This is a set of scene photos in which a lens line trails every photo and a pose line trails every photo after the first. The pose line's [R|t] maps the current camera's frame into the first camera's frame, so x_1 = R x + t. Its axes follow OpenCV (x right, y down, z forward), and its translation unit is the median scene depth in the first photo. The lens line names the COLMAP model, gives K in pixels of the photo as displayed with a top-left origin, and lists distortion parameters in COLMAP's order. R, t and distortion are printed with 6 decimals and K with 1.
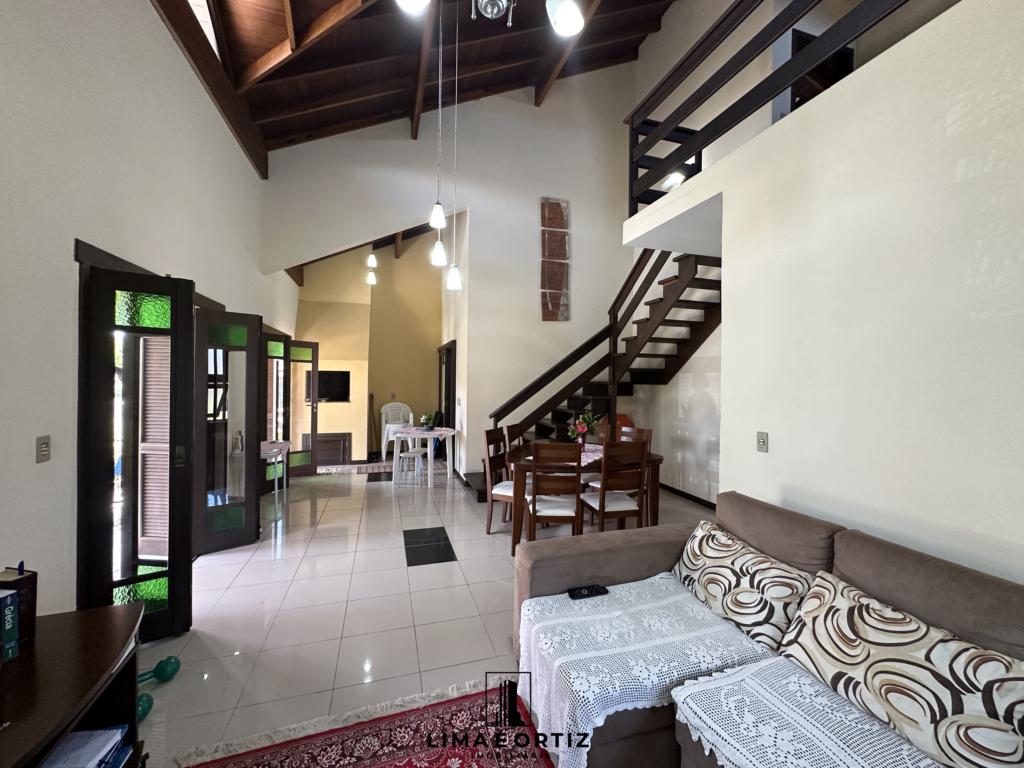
lens RADIAL K [[410.1, 0, 511.5], [0, 410.1, 379.7], [0, 0, 1]] dist [-0.004569, 0.001159]
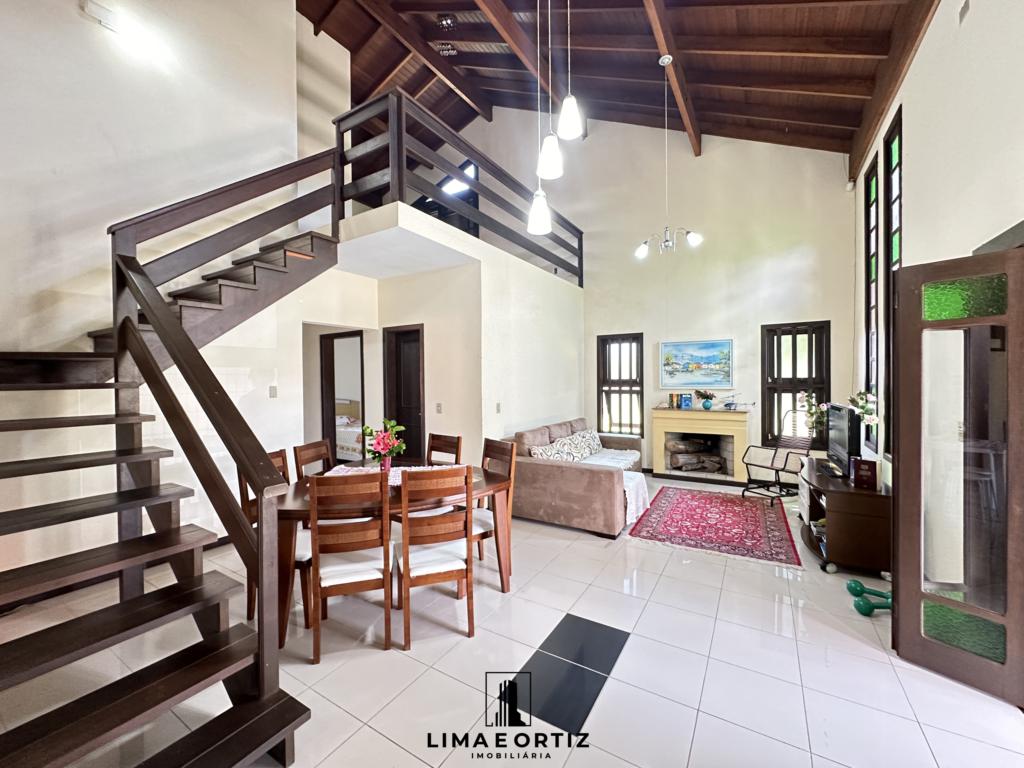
lens RADIAL K [[410.1, 0, 512.4], [0, 410.1, 381.6], [0, 0, 1]] dist [-0.004569, 0.001159]
pose [[-0.656587, -0.014034, 0.754120, -0.360970], [0.001372, 0.999803, 0.019801, -0.005325], [-0.754249, 0.014036, -0.656439, 0.888608]]
